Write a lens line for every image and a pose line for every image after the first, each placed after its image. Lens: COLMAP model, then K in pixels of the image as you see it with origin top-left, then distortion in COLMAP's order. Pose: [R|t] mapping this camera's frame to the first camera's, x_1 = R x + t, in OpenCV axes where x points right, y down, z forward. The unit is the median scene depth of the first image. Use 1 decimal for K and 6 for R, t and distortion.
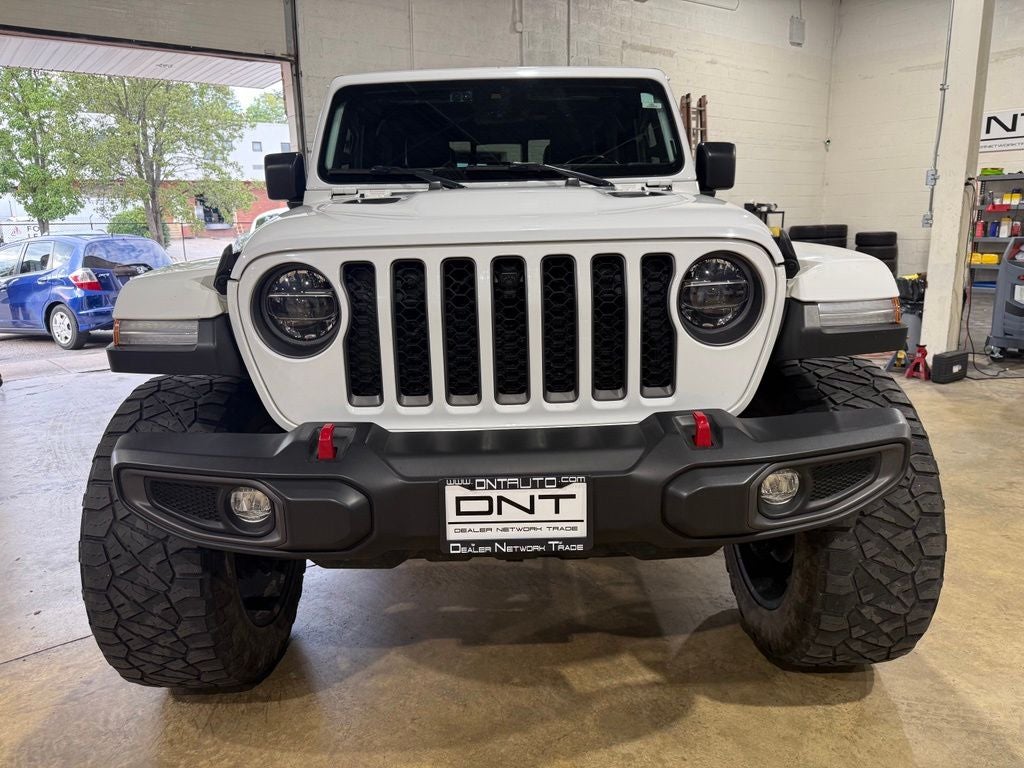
lens RADIAL K [[738.2, 0, 510.9], [0, 738.2, 372.9], [0, 0, 1]] dist [0.030483, -0.000005]
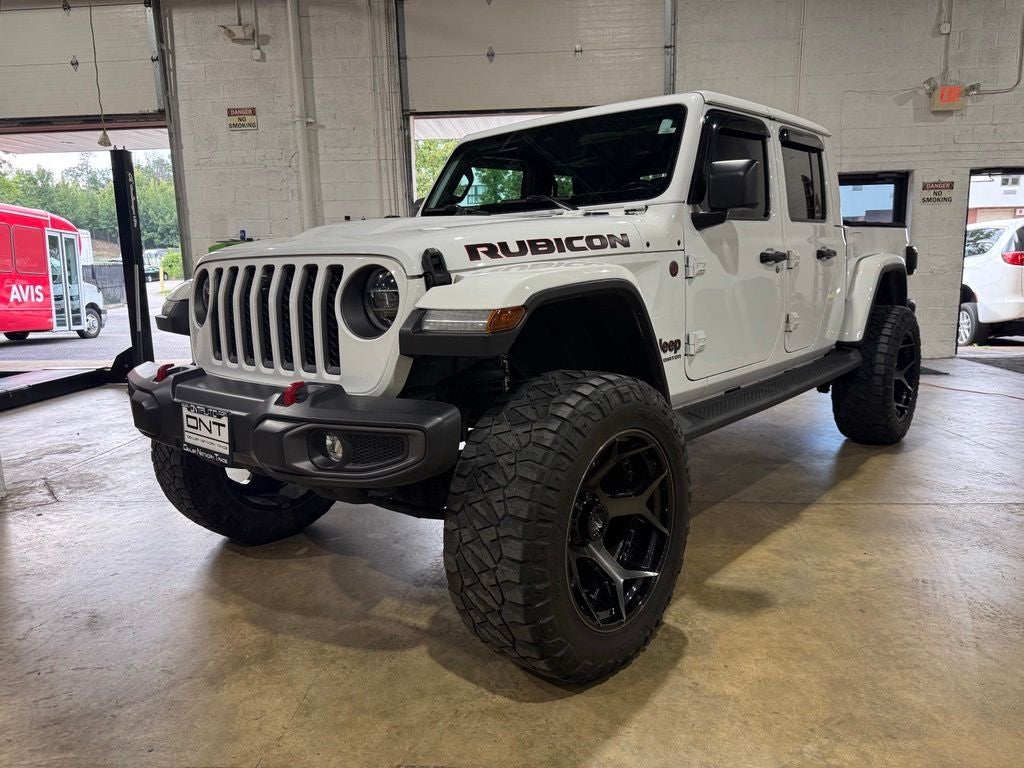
lens RADIAL K [[731.8, 0, 514.0], [0, 731.8, 384.5], [0, 0, 1]] dist [0.023462, -0.032520]
pose [[0.749790, 0.112896, -0.651973, 1.277992], [-0.128871, 0.991384, 0.023462, -0.020924], [0.649005, 0.066428, 0.757879, 0.223044]]
